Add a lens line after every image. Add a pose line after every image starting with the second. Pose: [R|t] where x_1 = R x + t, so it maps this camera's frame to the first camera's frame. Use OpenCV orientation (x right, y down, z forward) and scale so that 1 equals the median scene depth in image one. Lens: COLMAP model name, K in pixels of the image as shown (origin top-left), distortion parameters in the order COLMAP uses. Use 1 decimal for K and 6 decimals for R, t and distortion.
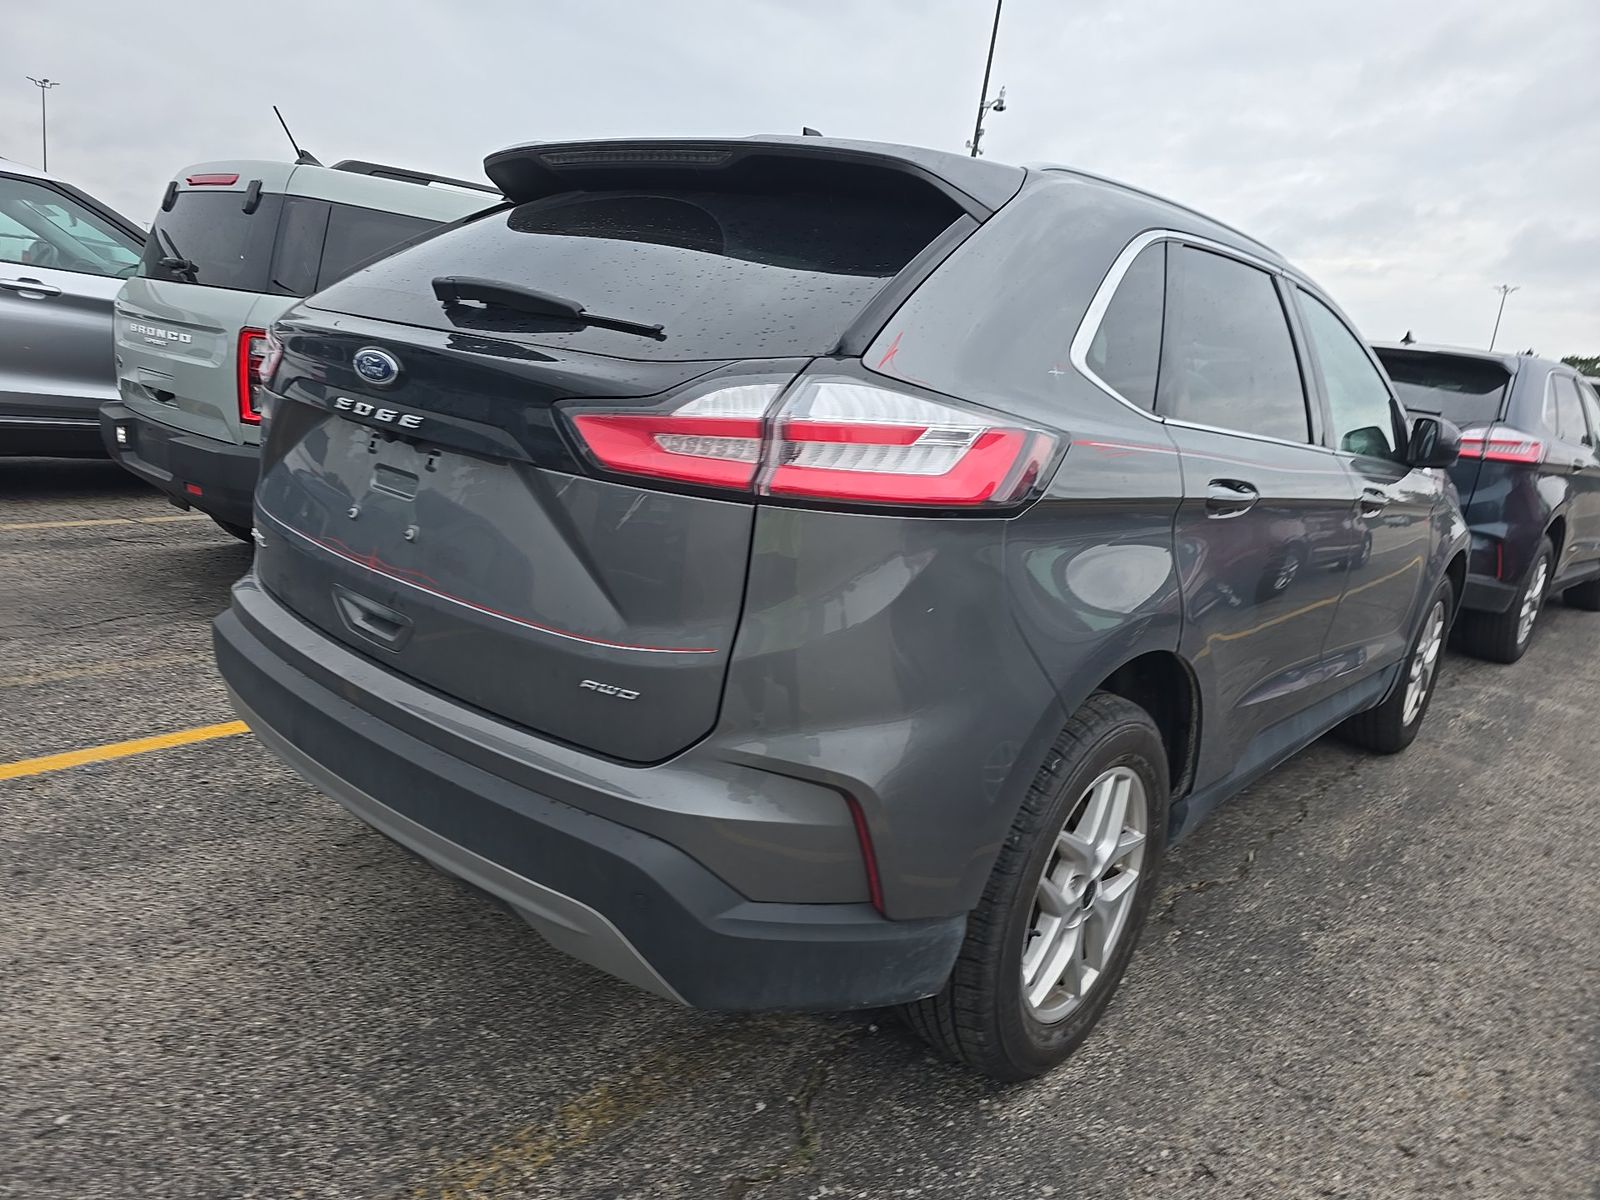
lens RADIAL K [[1155.8, 0, 800.0], [0, 1155.8, 600.0], [0, 0, 1]] dist [0.056161, -0.052852]
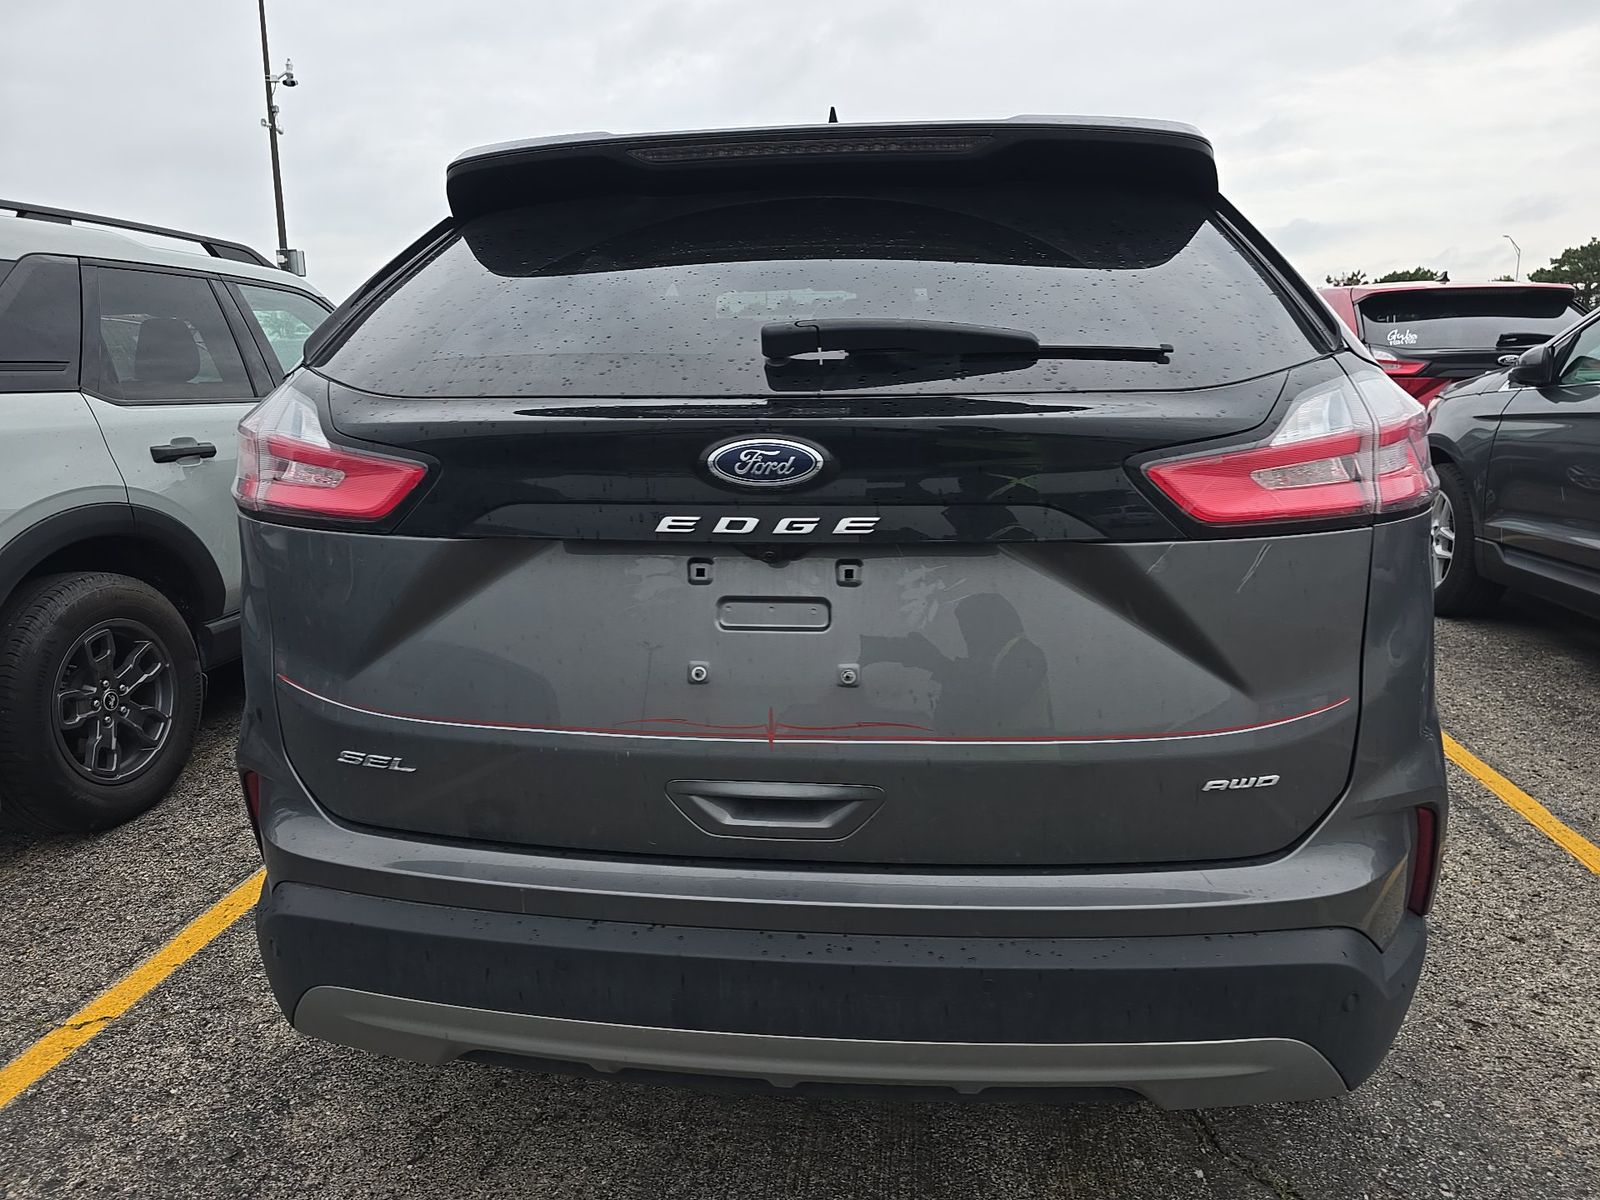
lens RADIAL K [[1155.8, 0, 800.0], [0, 1155.8, 600.0], [0, 0, 1]] dist [0.056161, -0.052852]
pose [[0.806344, -0.245075, 0.538282, -0.752845], [0.235621, 0.967879, 0.087706, -0.177864], [-0.542486, 0.056109, 0.838189, 0.414650]]
